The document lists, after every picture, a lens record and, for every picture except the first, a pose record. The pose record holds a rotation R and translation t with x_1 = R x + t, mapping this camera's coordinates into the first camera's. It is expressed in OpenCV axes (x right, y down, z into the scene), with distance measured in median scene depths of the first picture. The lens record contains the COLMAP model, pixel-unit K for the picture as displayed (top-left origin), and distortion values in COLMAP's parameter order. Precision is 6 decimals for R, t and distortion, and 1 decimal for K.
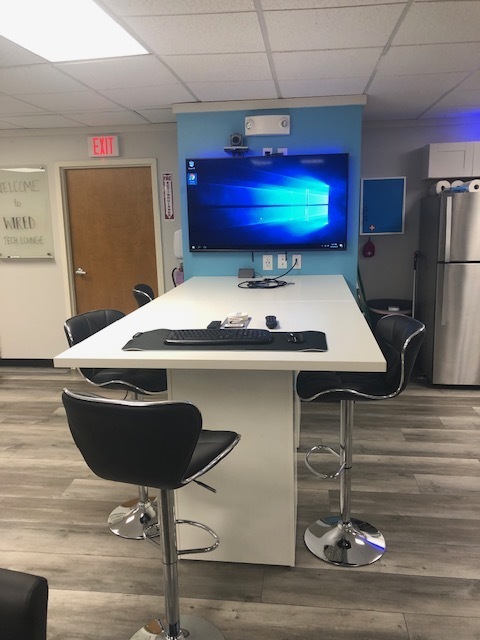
lens RADIAL K [[514.0, 0, 240.3], [0, 514.0, 313.8], [0, 0, 1]] dist [0.021067, 0.000435]
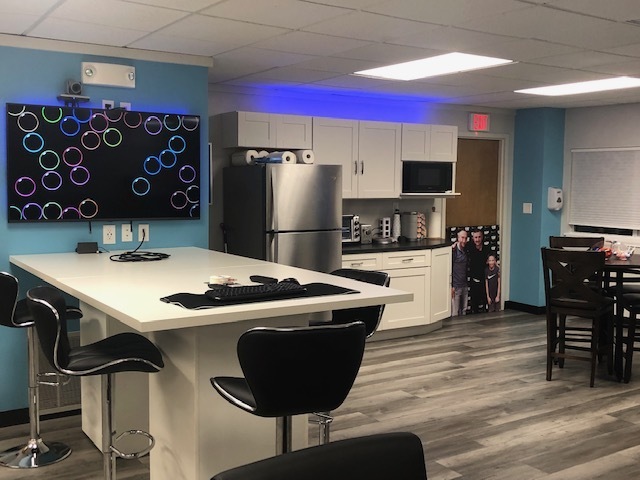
lens RADIAL K [[729.4, 0, 321.3], [0, 729.4, 242.6], [0, 0, 1]] dist [-0.007327, 0.000000]
pose [[0.776984, -0.018859, 0.629237, -0.434818], [0.093119, 0.991999, -0.085251, 0.046518], [-0.622595, 0.124833, 0.772523, -0.119819]]
